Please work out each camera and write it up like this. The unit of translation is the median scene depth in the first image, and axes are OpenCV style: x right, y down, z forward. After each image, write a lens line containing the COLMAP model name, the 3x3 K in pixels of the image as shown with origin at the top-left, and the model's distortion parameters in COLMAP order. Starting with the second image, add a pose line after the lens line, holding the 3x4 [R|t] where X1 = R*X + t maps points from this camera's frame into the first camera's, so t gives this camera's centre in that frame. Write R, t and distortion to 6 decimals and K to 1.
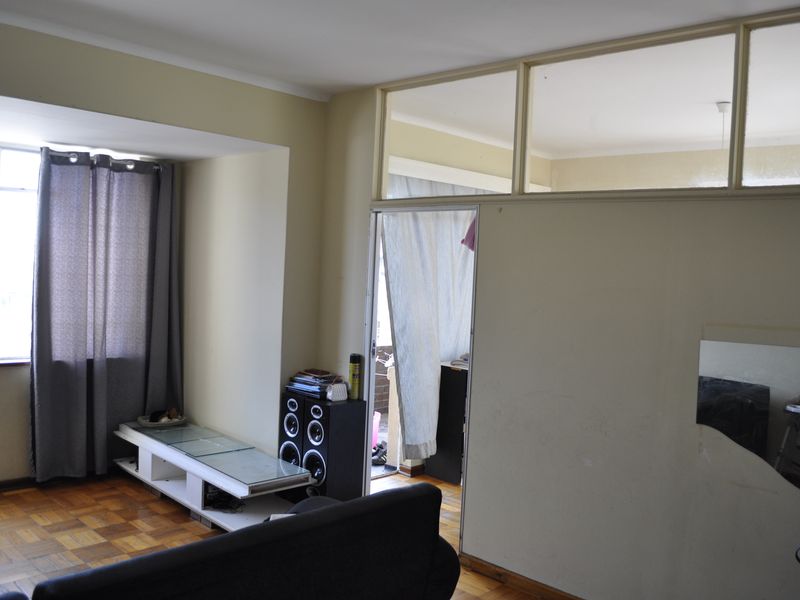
lens RADIAL K [[718.6, 0, 401.8], [0, 718.6, 300.6], [0, 0, 1]] dist [-0.080512, 0.000773]
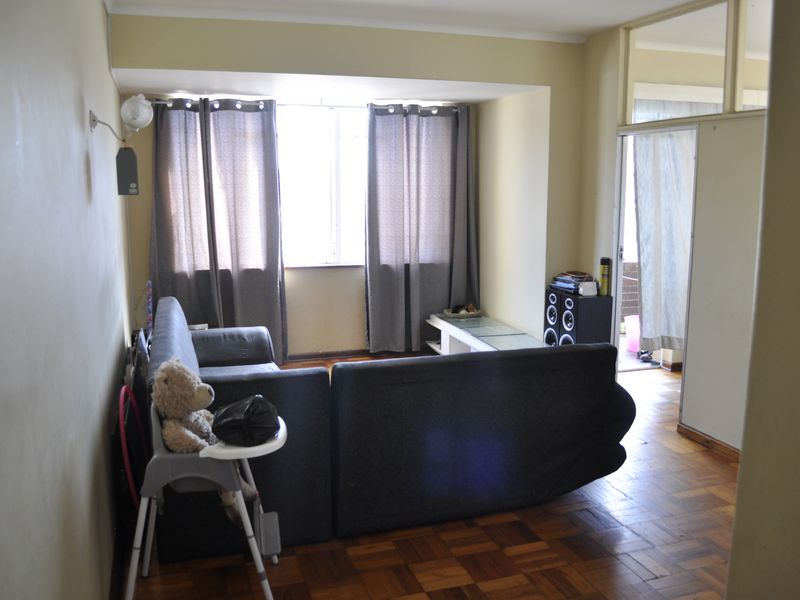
lens RADIAL K [[718.6, 0, 398.4], [0, 718.6, 301.8], [0, 0, 1]] dist [-0.080512, 0.000773]
pose [[0.884826, 0.028109, -0.465072, 0.176937], [0.020429, 0.994878, 0.098998, 0.022373], [0.465473, -0.097097, 0.879720, -0.200033]]
